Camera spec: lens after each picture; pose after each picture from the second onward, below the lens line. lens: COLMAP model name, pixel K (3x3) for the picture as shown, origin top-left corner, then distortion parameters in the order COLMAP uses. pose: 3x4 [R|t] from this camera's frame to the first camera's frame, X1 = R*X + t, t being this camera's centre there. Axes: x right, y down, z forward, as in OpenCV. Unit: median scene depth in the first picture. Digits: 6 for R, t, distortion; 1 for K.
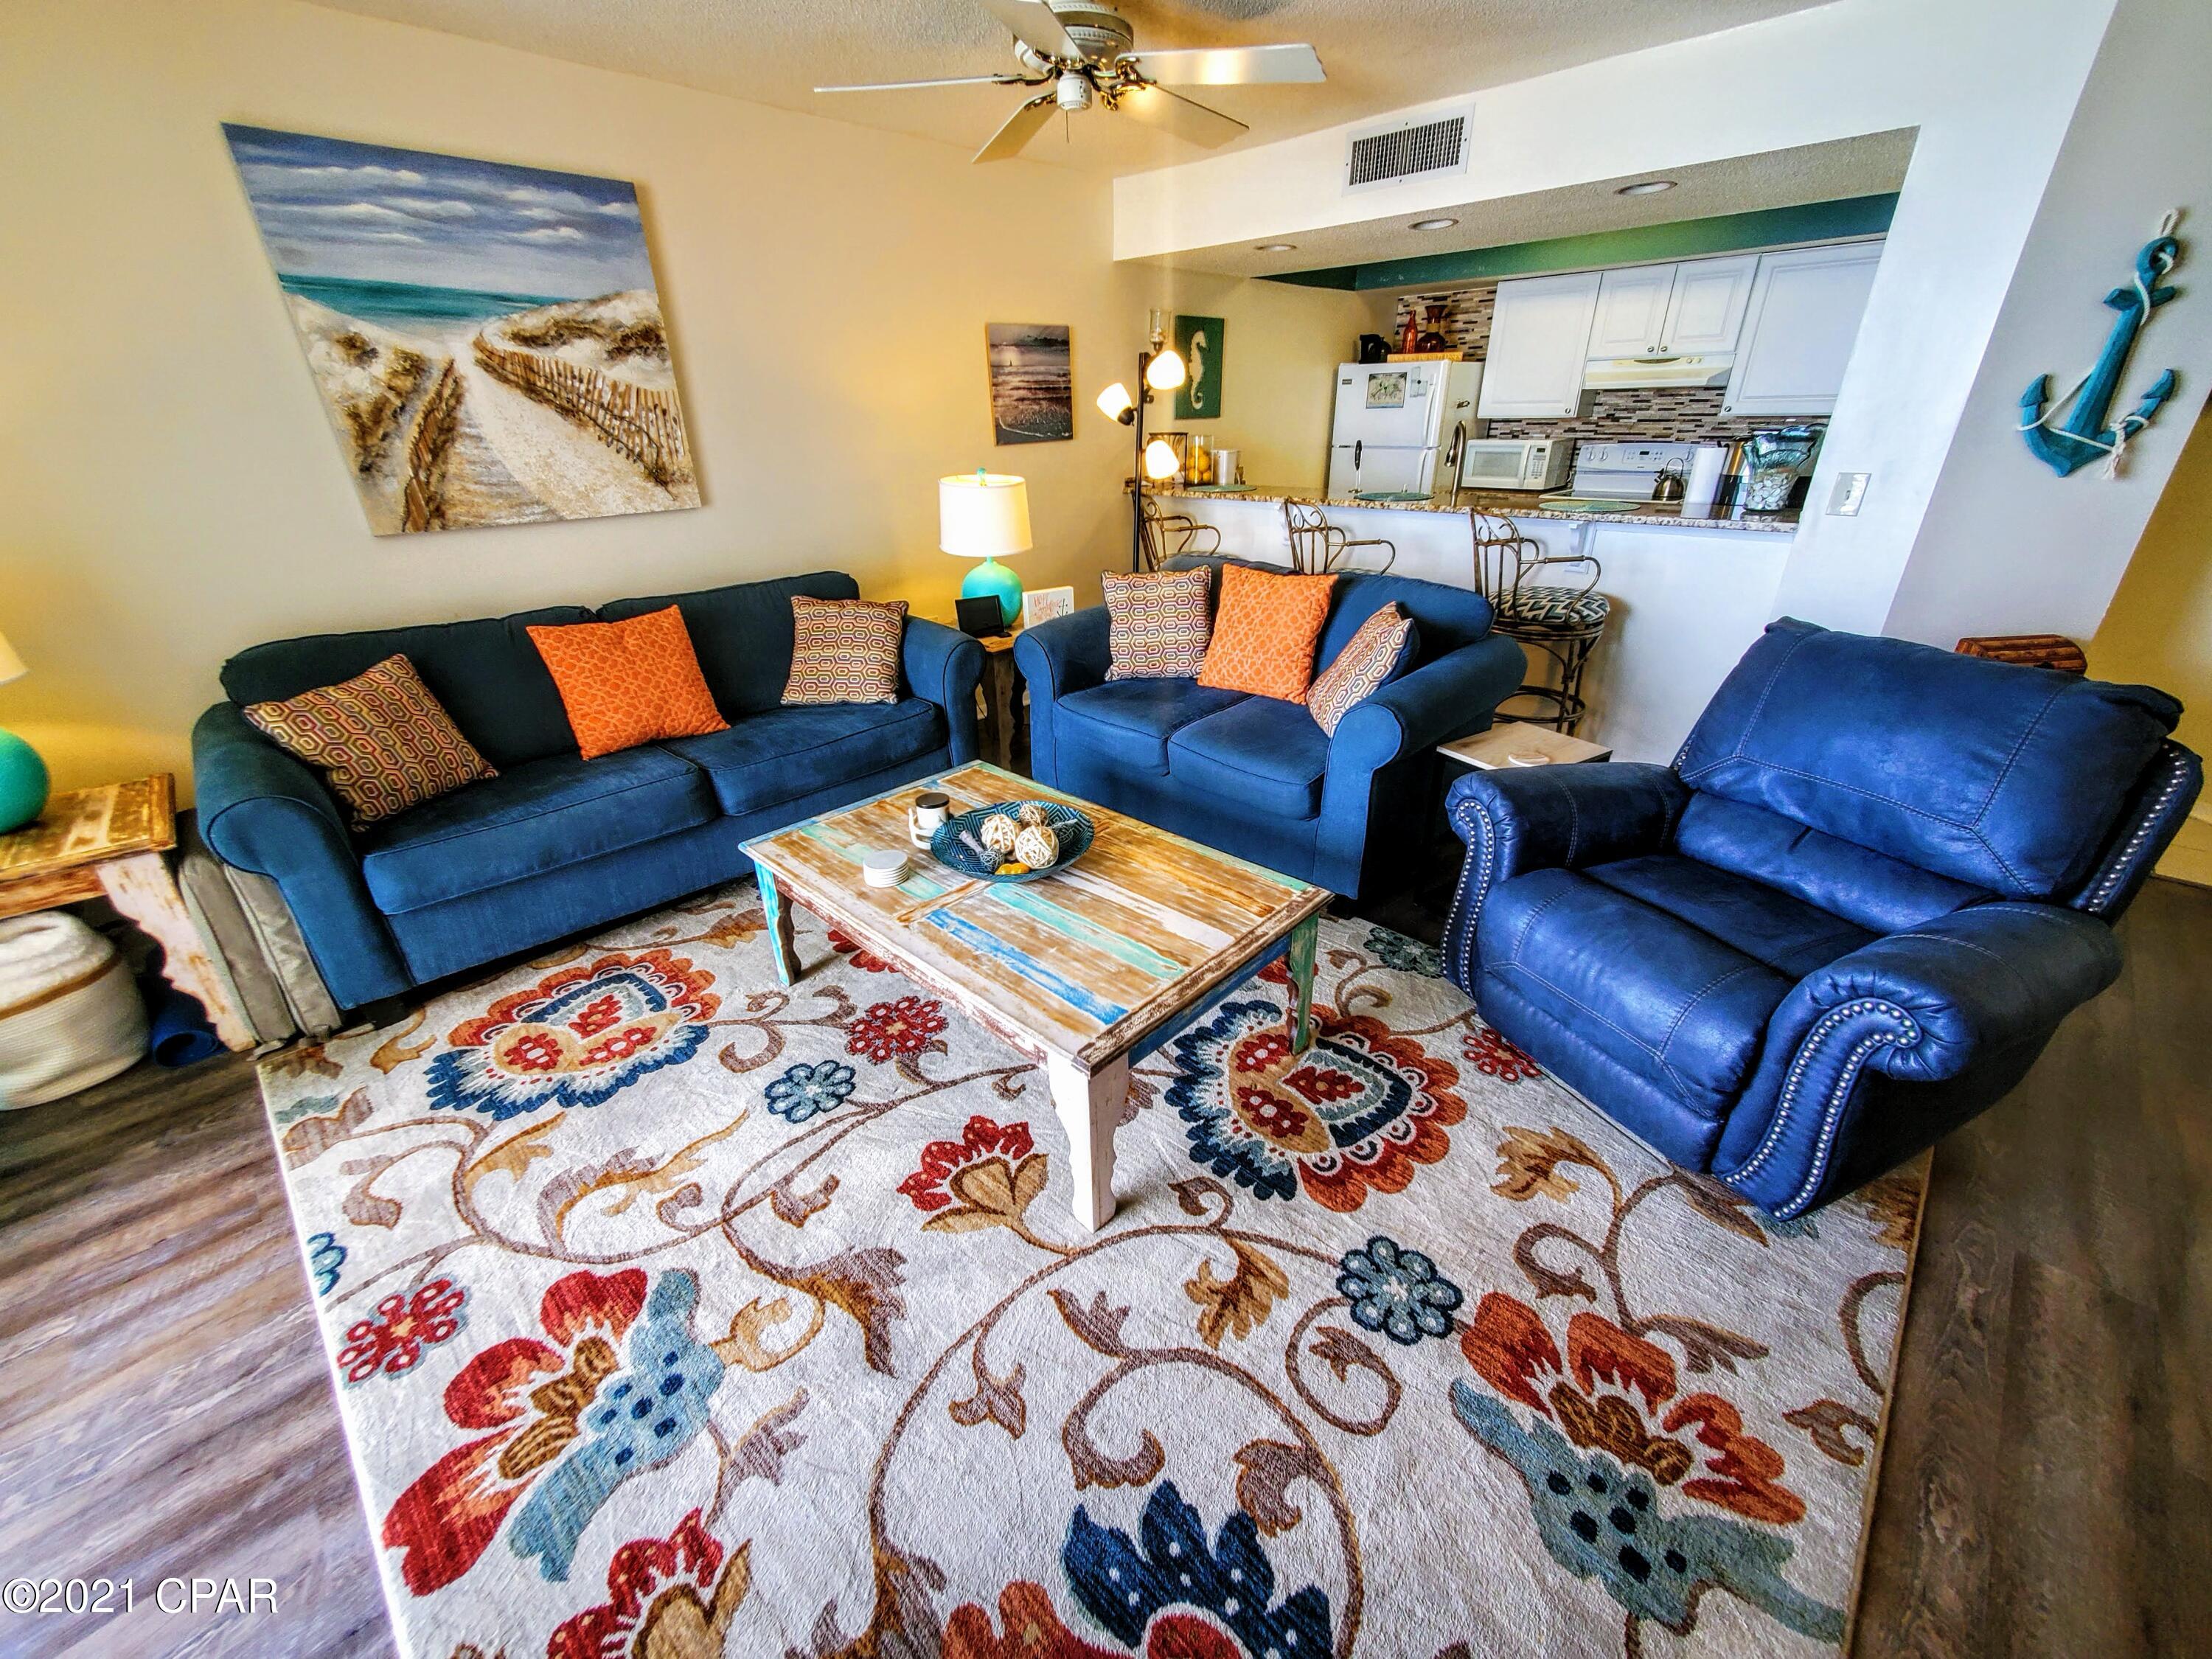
lens RADIAL K [[888.4, 0, 1106.0], [0, 888.4, 829.5], [0, 0, 1]] dist [0.011849, -0.001003]
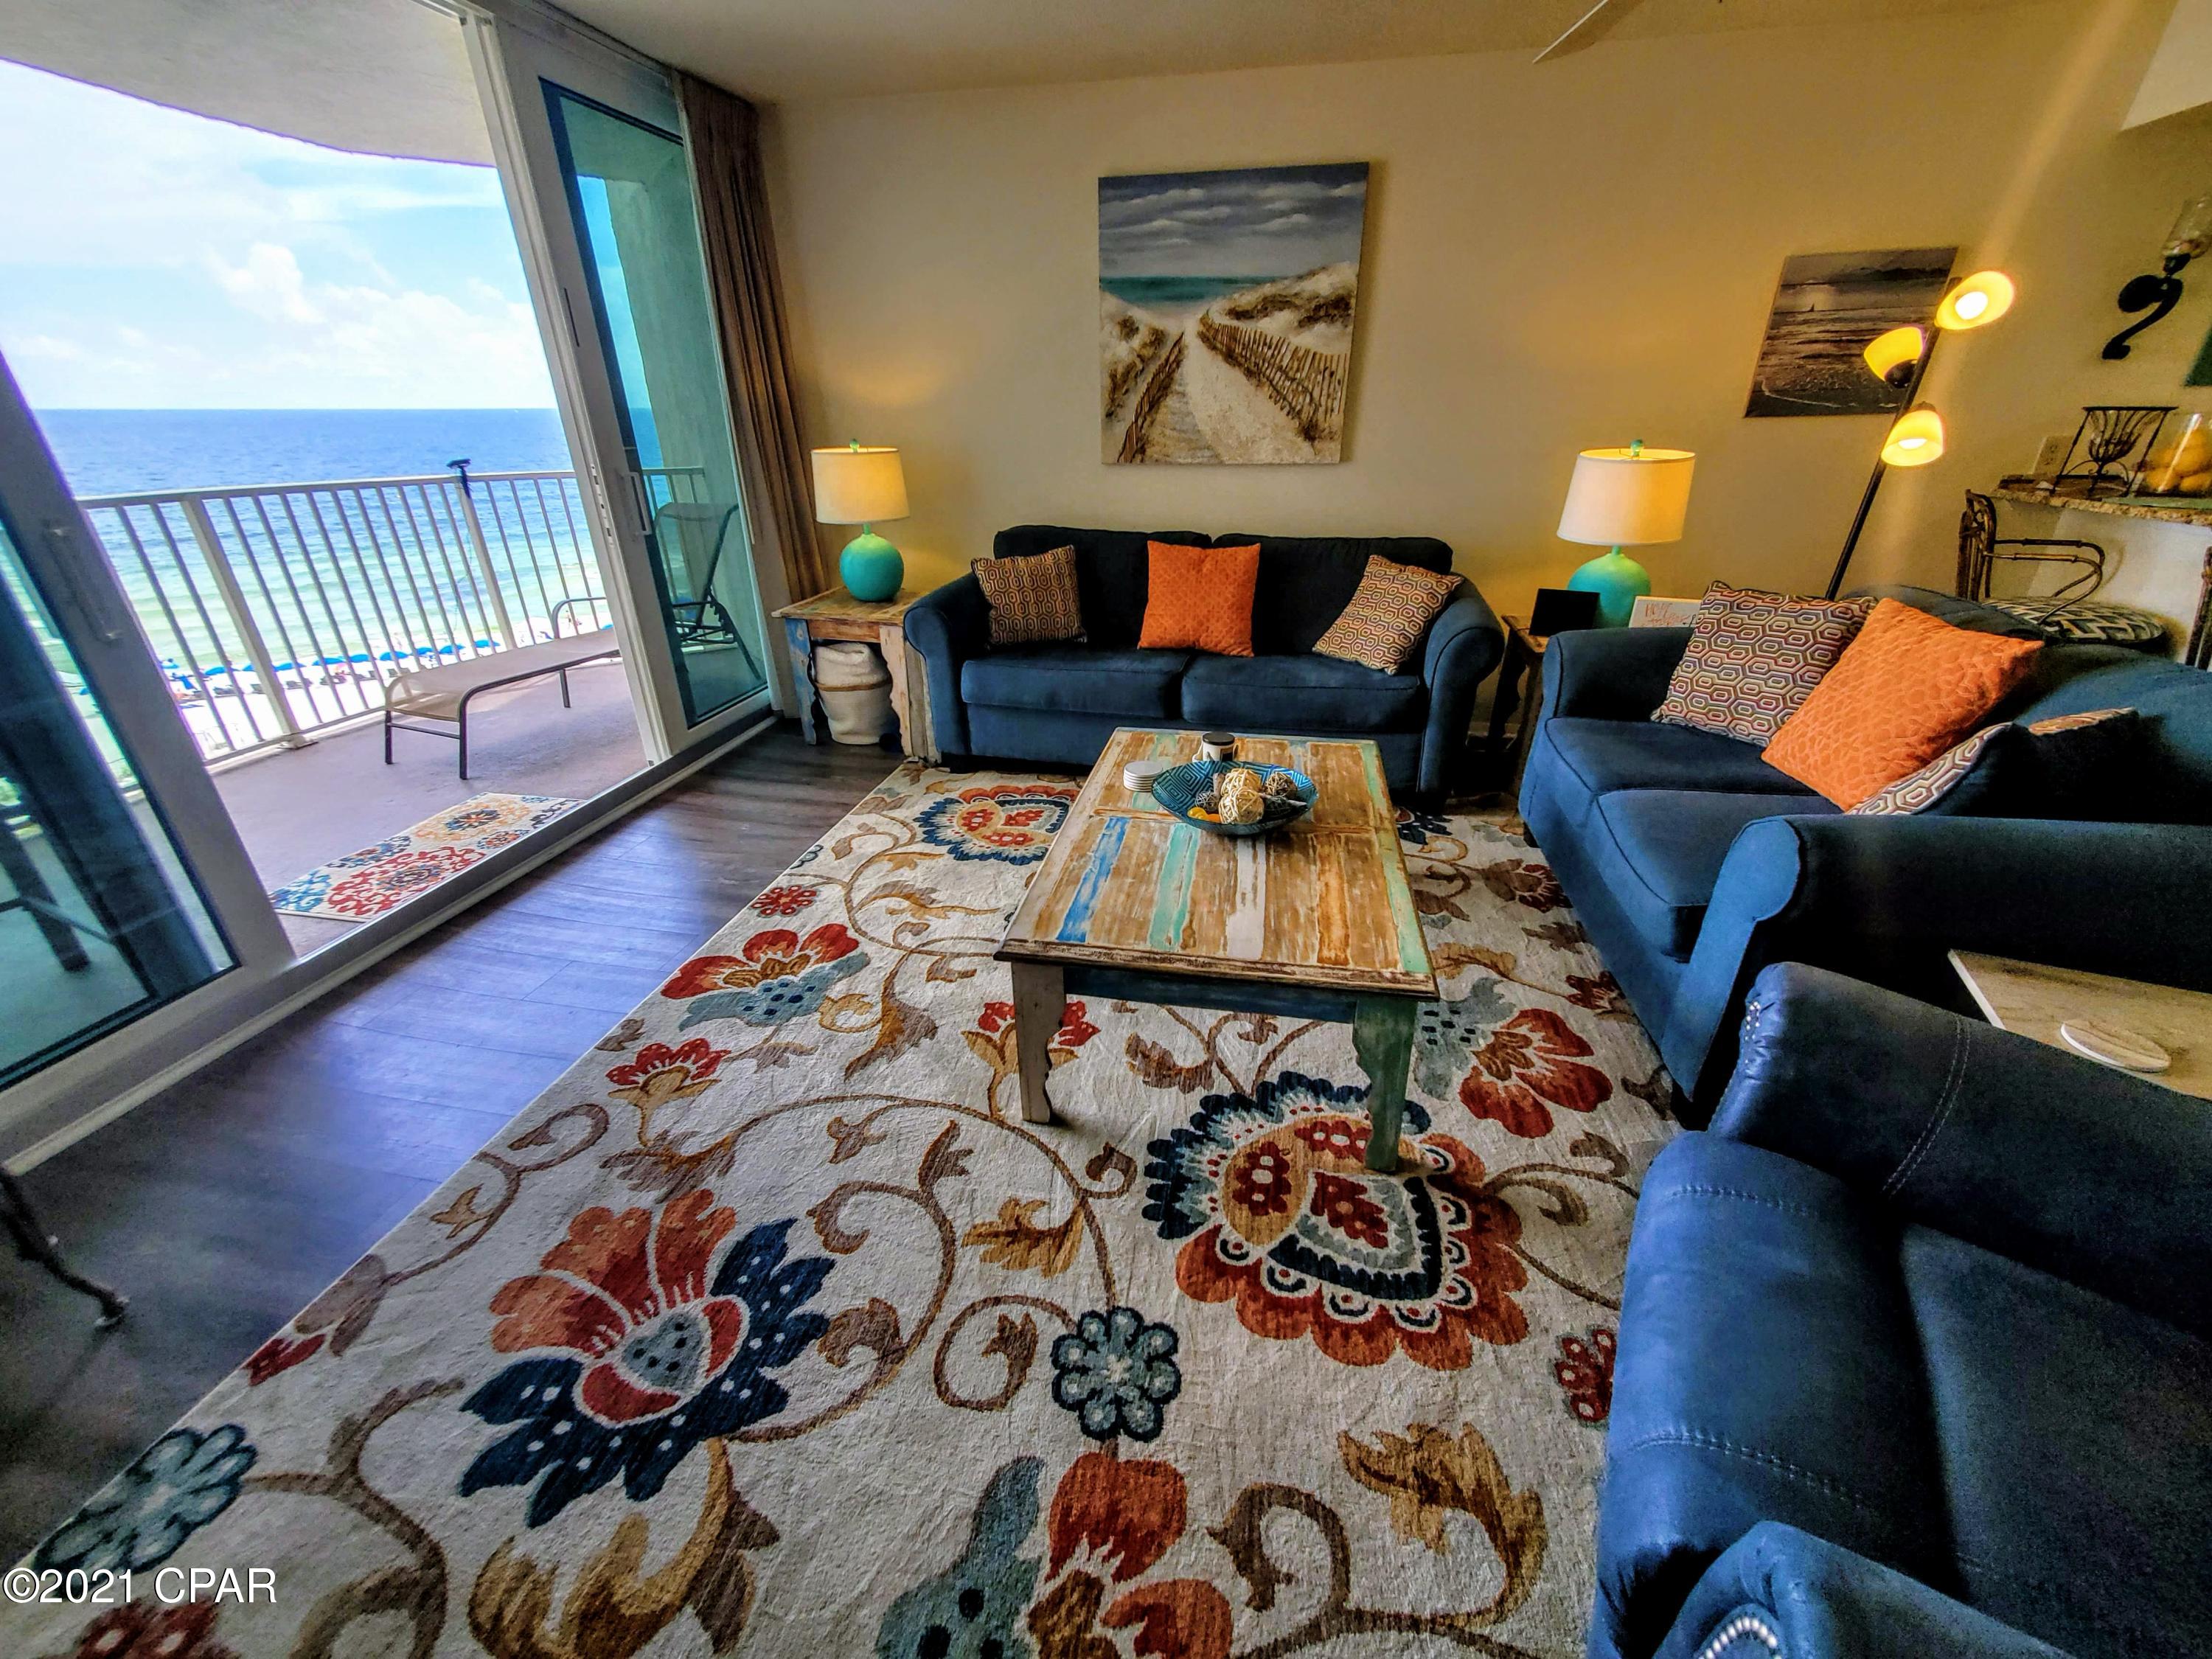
lens RADIAL K [[884.0, 0, 1106.0], [0, 884.0, 829.5], [0, 0, 1]] dist [0.016070, -0.002066]
pose [[0.543366, 0.378988, -0.749080, 0.581899], [-0.366208, 0.909930, 0.194729, -0.094942], [0.755411, 0.168510, 0.633213, 0.270807]]
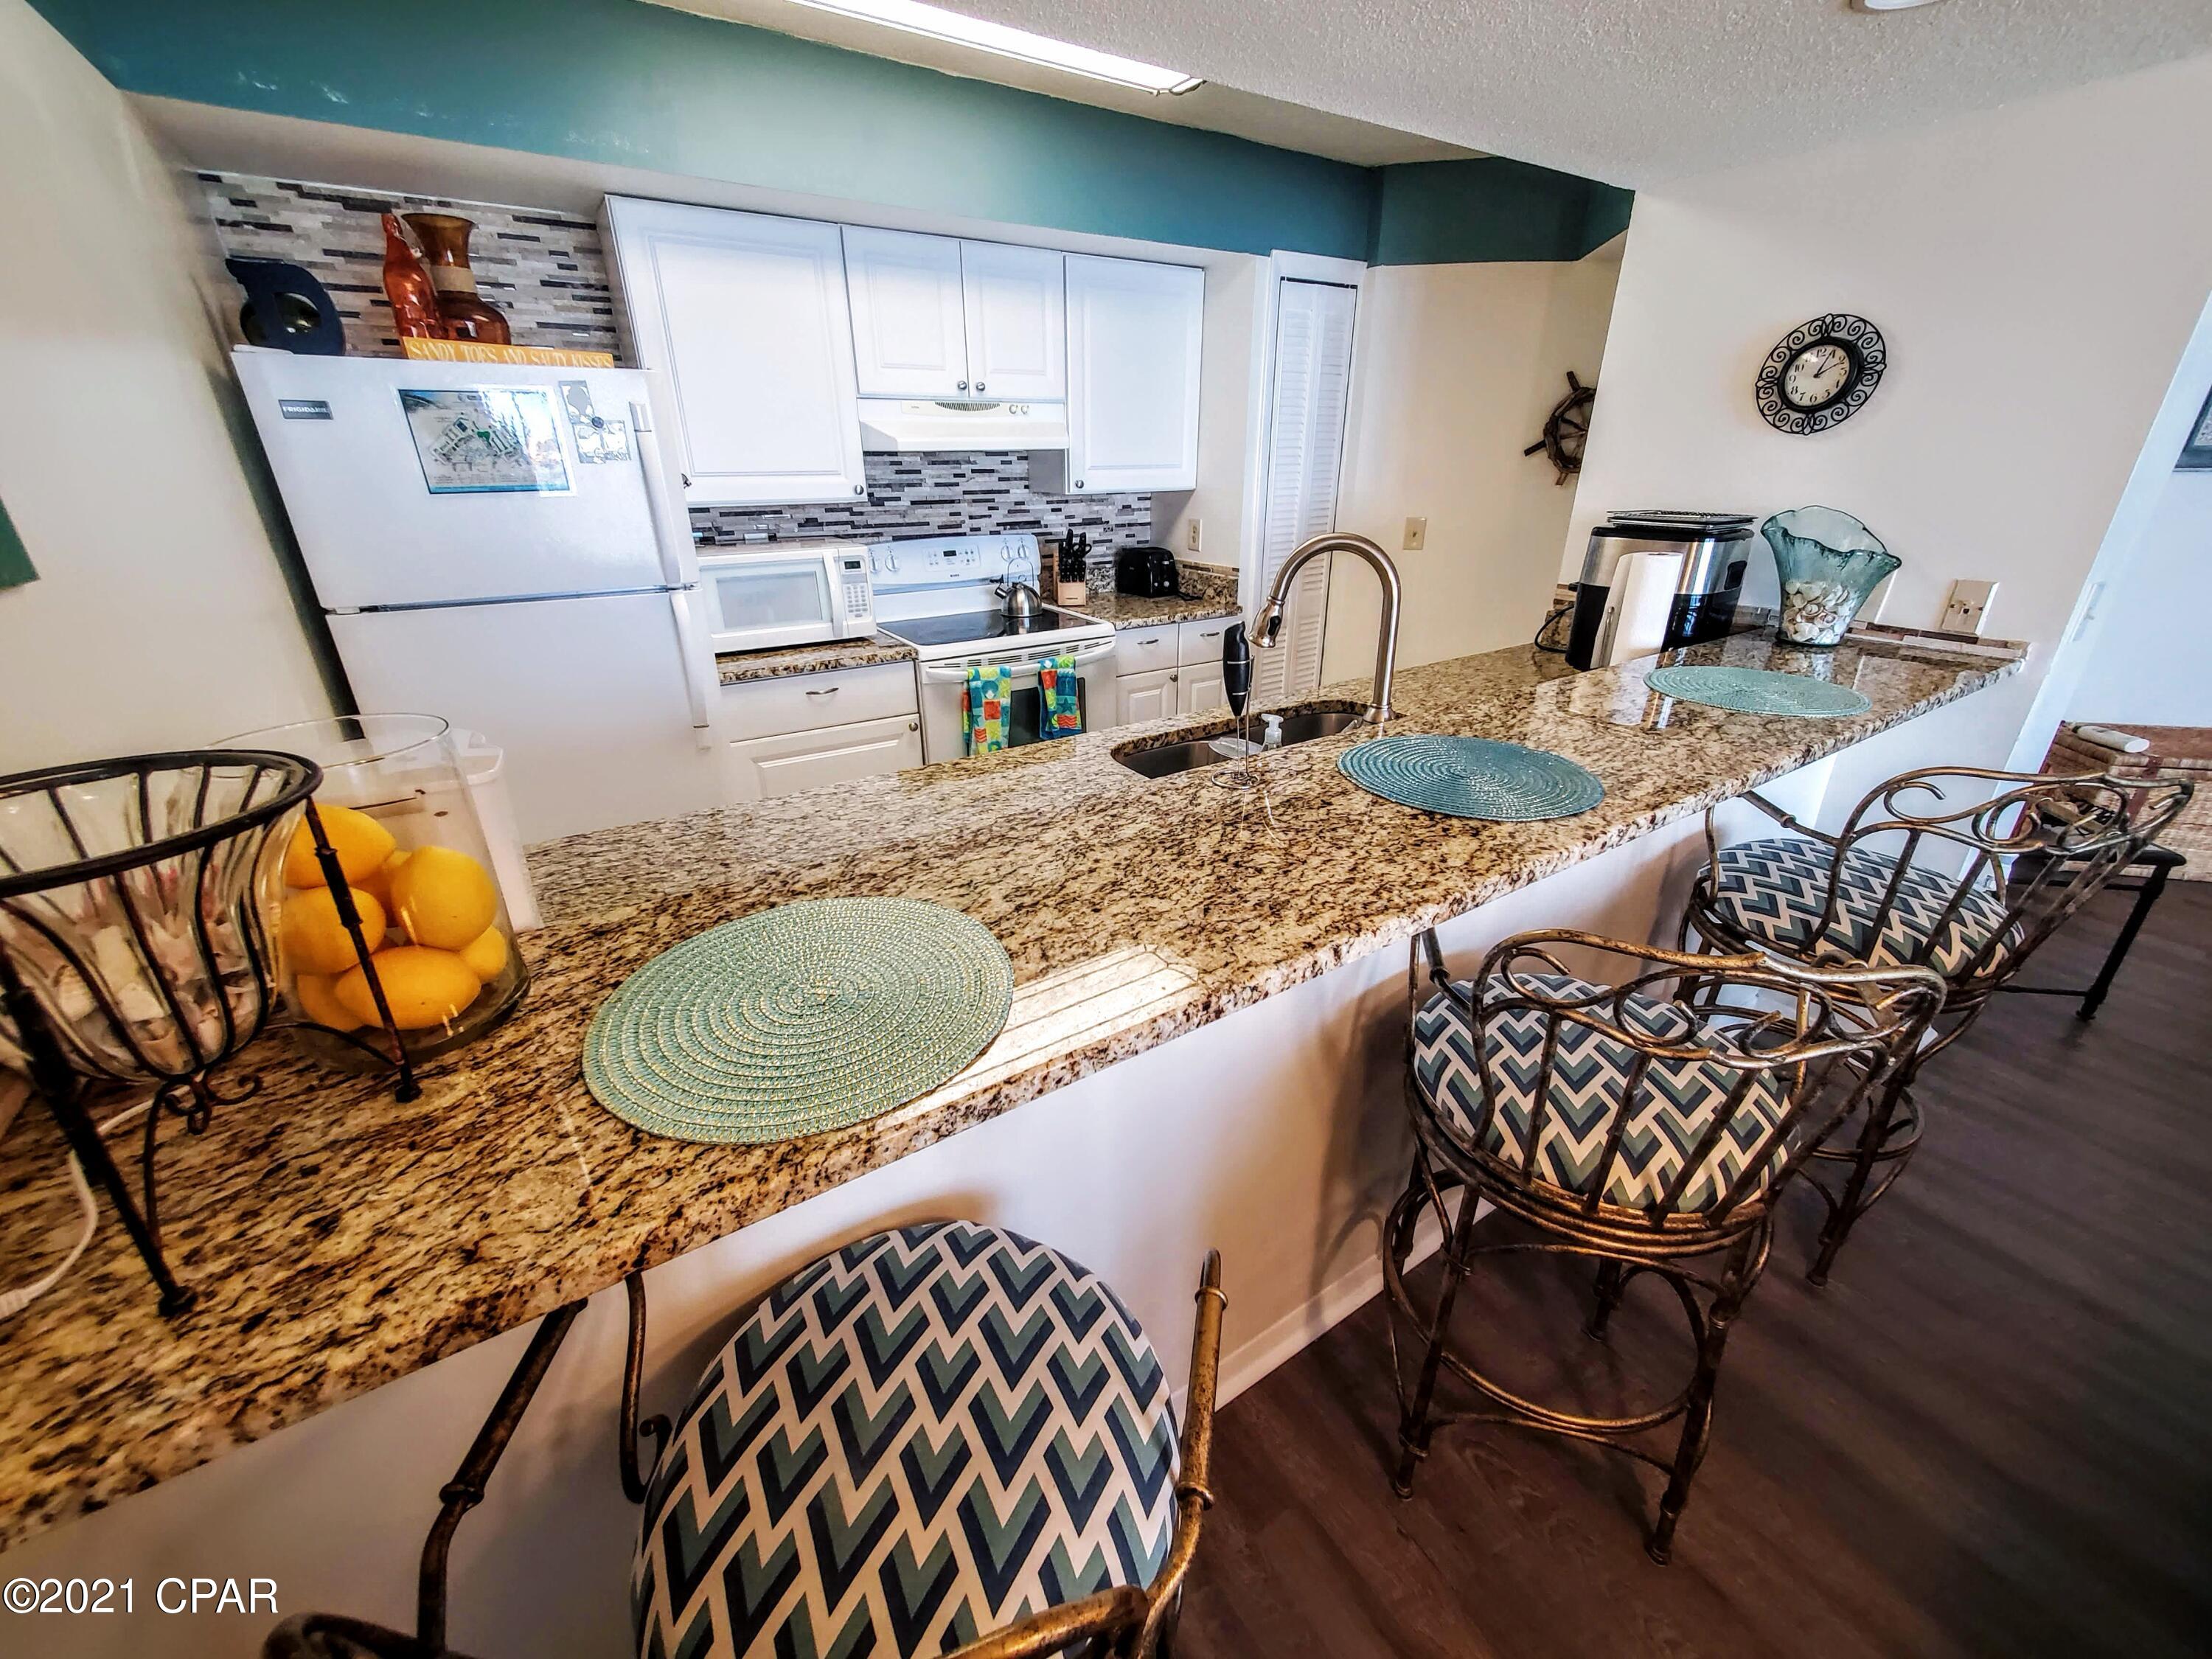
lens RADIAL K [[888.4, 0, 1106.0], [0, 888.4, 829.5], [0, 0, 1]] dist [0.011849, -0.001003]
pose [[0.230452, -0.371431, 0.899406, 0.012616], [0.417451, 0.872648, 0.253418, -0.917779], [-0.878992, 0.317057, 0.356158, 1.875039]]
